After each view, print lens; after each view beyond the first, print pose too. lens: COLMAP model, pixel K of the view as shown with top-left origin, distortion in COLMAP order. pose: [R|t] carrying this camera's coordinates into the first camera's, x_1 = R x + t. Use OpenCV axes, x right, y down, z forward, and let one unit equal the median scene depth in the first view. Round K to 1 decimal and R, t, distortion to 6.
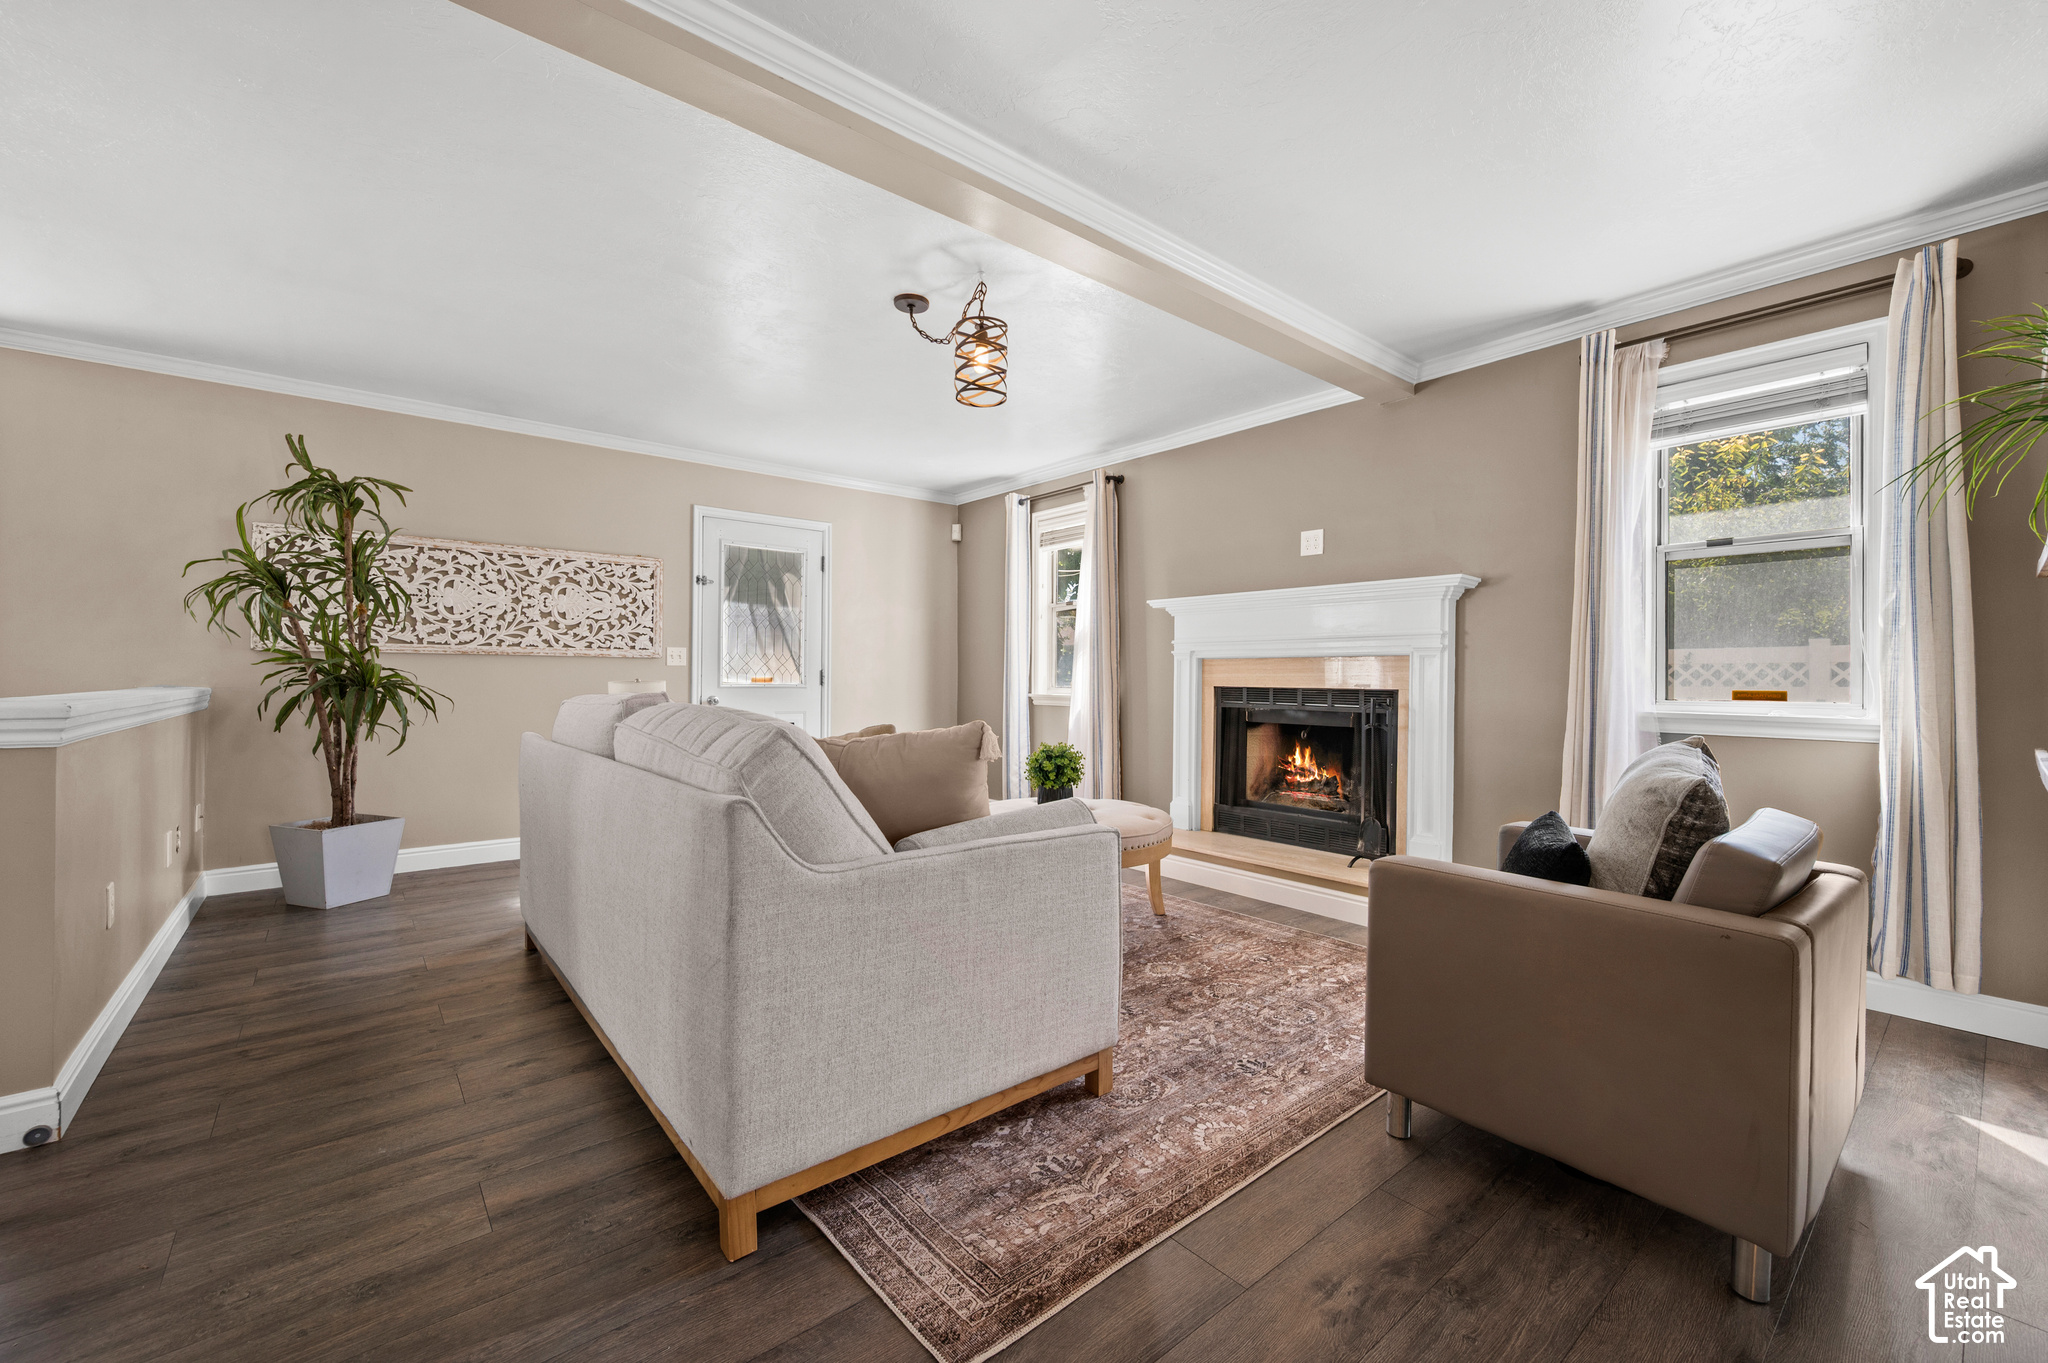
lens RADIAL K [[825.8, 0, 1034.1], [0, 825.8, 685.3], [0, 0, 1]] dist [-0.000302, 0.000023]
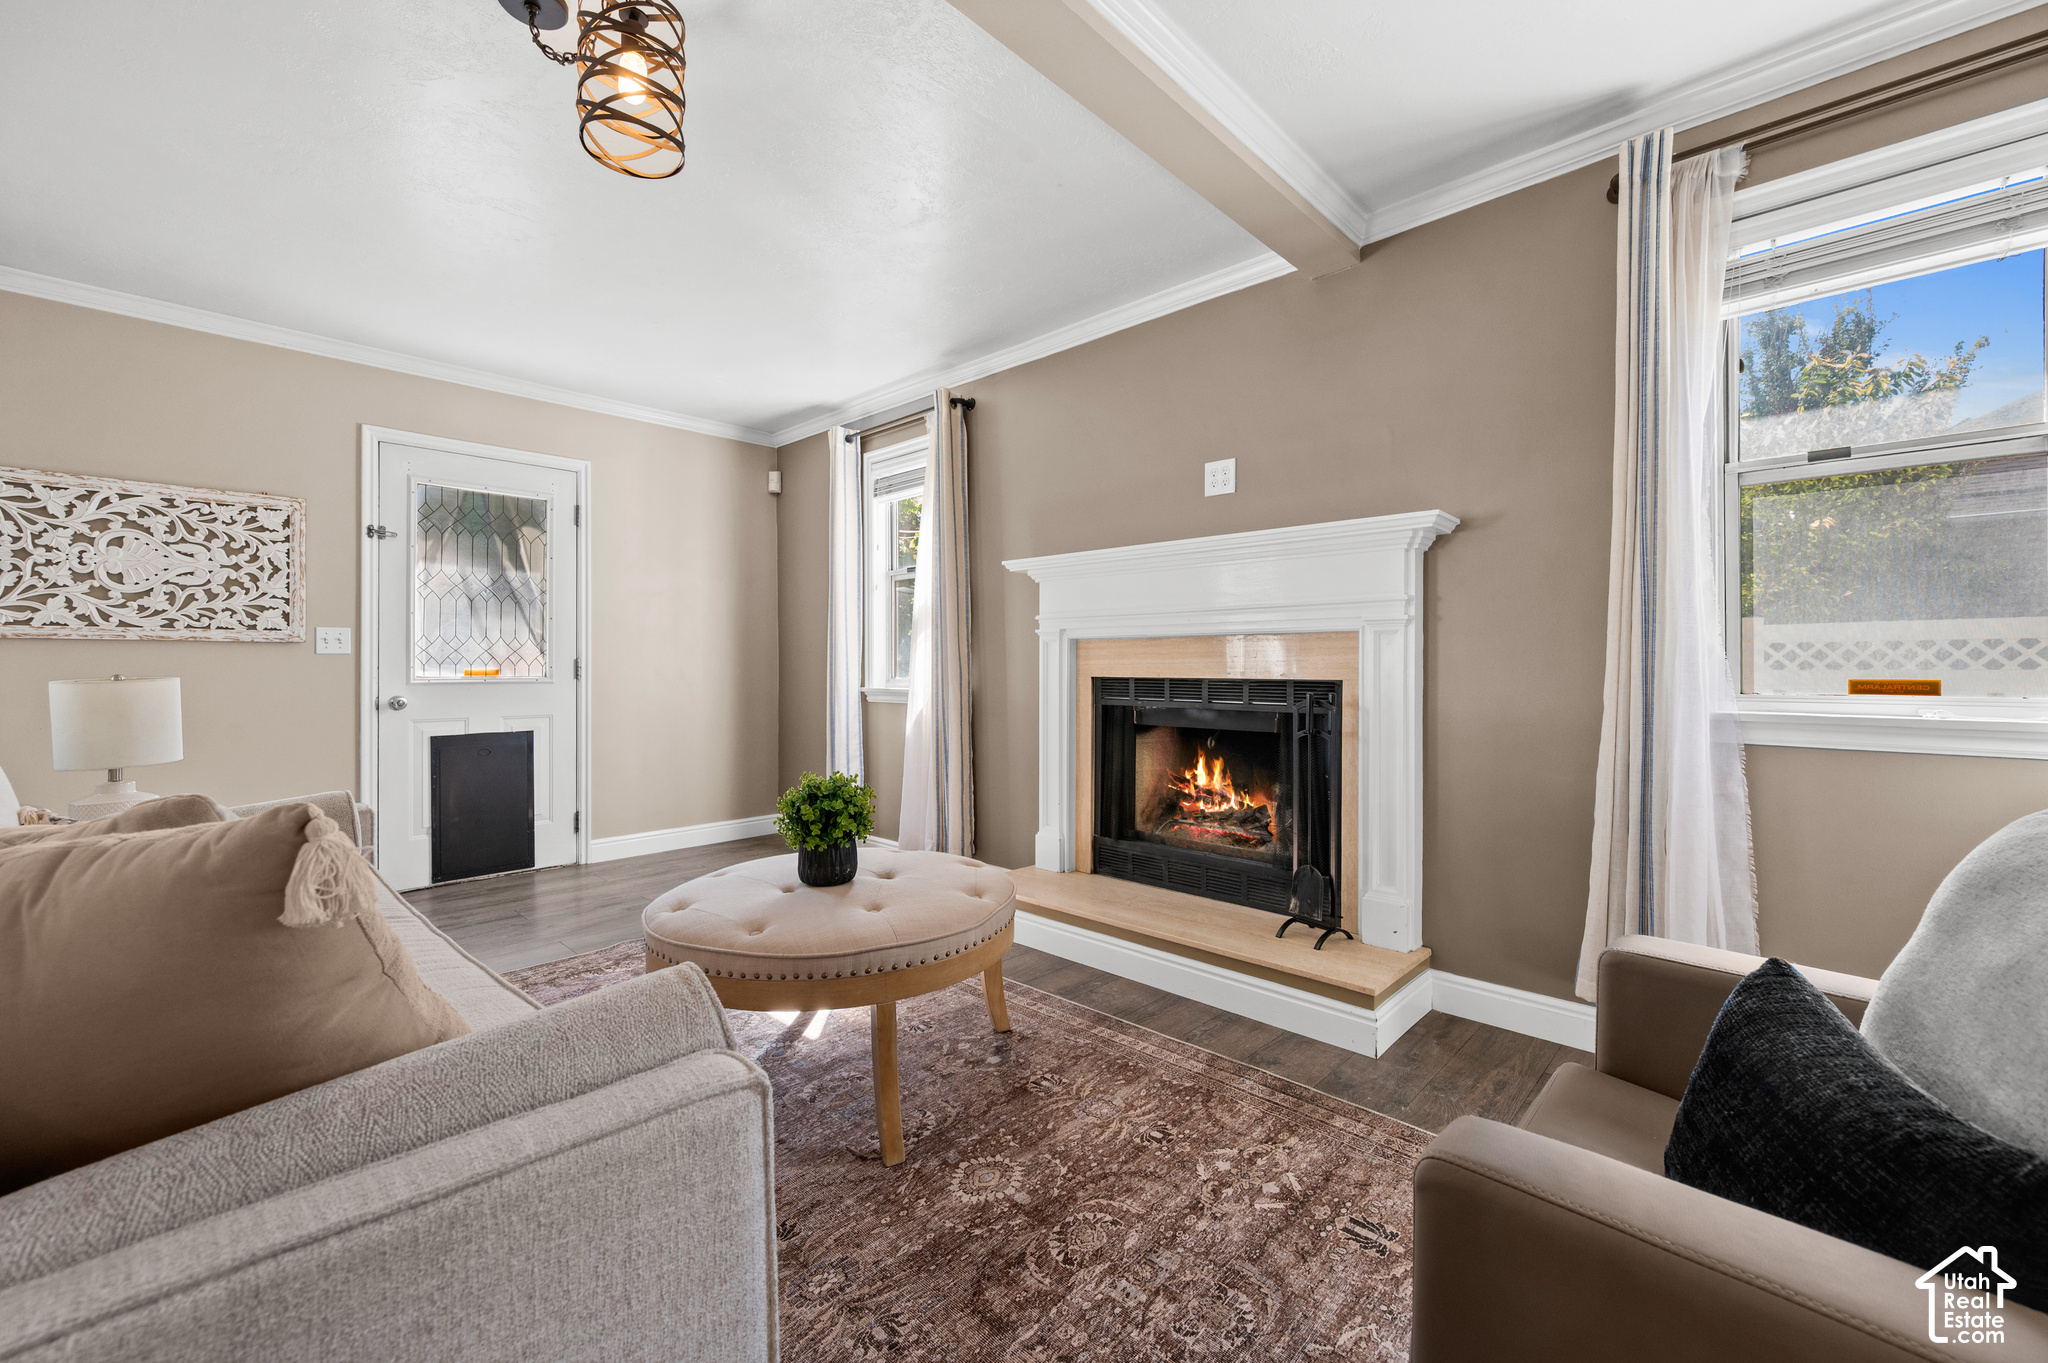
lens RADIAL K [[825.8, 0, 1030.4], [0, 825.8, 672.7], [0, 0, 1]] dist [-0.000302, 0.000023]
pose [[0.993570, -0.008581, 0.112897, 0.102043], [0.008628, 0.999963, 0.000073, -0.004000], [-0.112893, 0.000902, 0.993607, 0.346682]]
